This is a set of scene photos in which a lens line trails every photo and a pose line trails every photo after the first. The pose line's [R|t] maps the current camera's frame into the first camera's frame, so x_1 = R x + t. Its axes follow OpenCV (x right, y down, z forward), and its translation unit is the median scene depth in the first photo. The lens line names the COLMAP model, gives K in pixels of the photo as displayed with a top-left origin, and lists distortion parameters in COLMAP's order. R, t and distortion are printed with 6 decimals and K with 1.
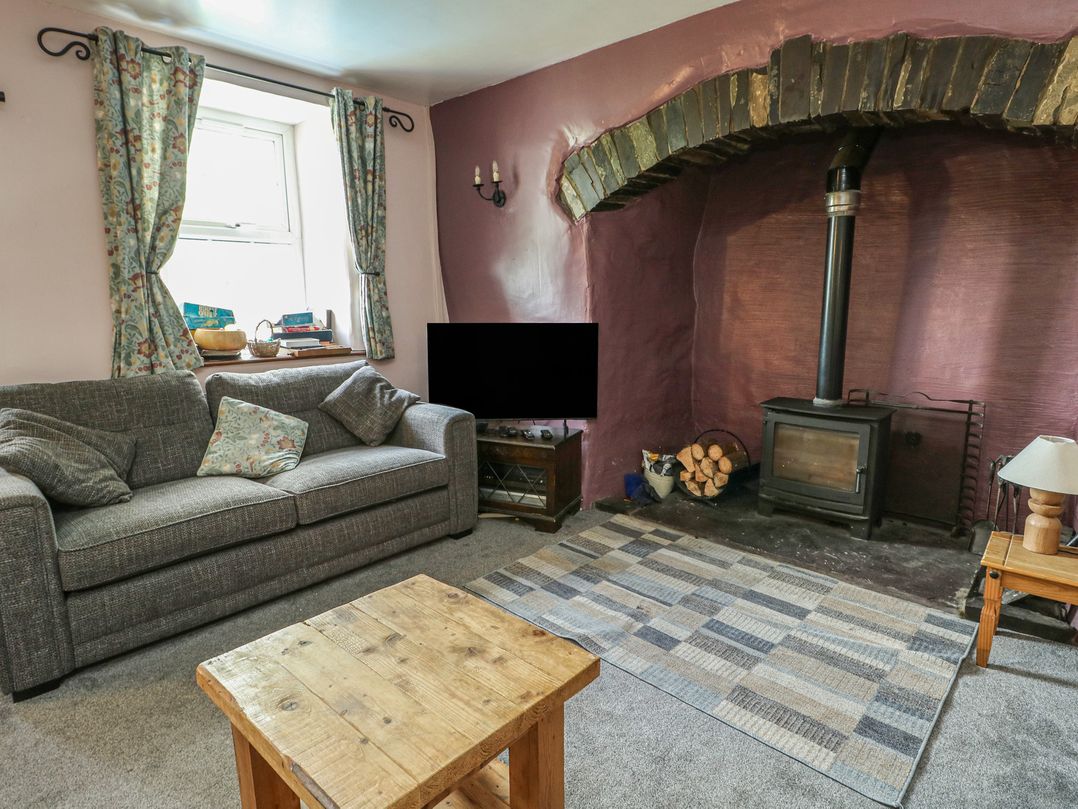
lens RADIAL K [[605.2, 0, 539.0], [0, 605.2, 404.5], [0, 0, 1]] dist [0.000659, -0.001480]
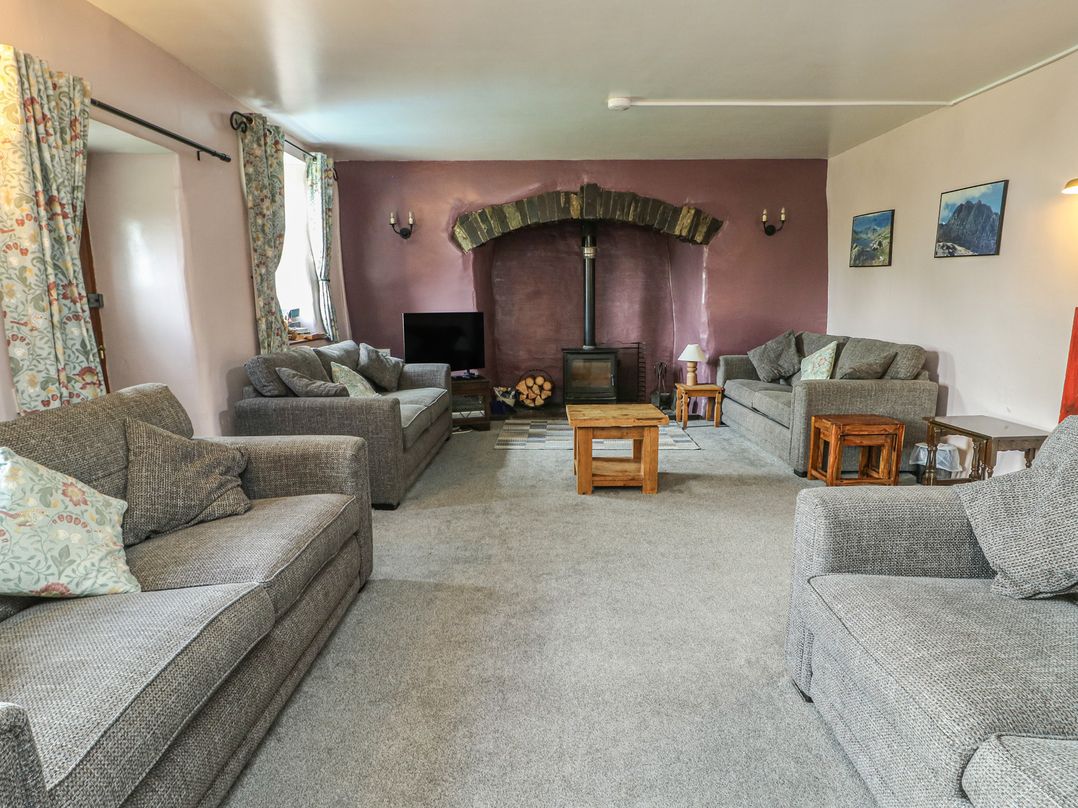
lens RADIAL K [[605.2, 0, 539.0], [0, 605.2, 404.0], [0, 0, 1]] dist [0.000659, -0.001480]
pose [[0.753291, -0.117814, 0.647050, -0.995139], [0.116299, 0.992182, 0.045261, 0.071146], [-0.647324, 0.041157, 0.761103, -0.440372]]
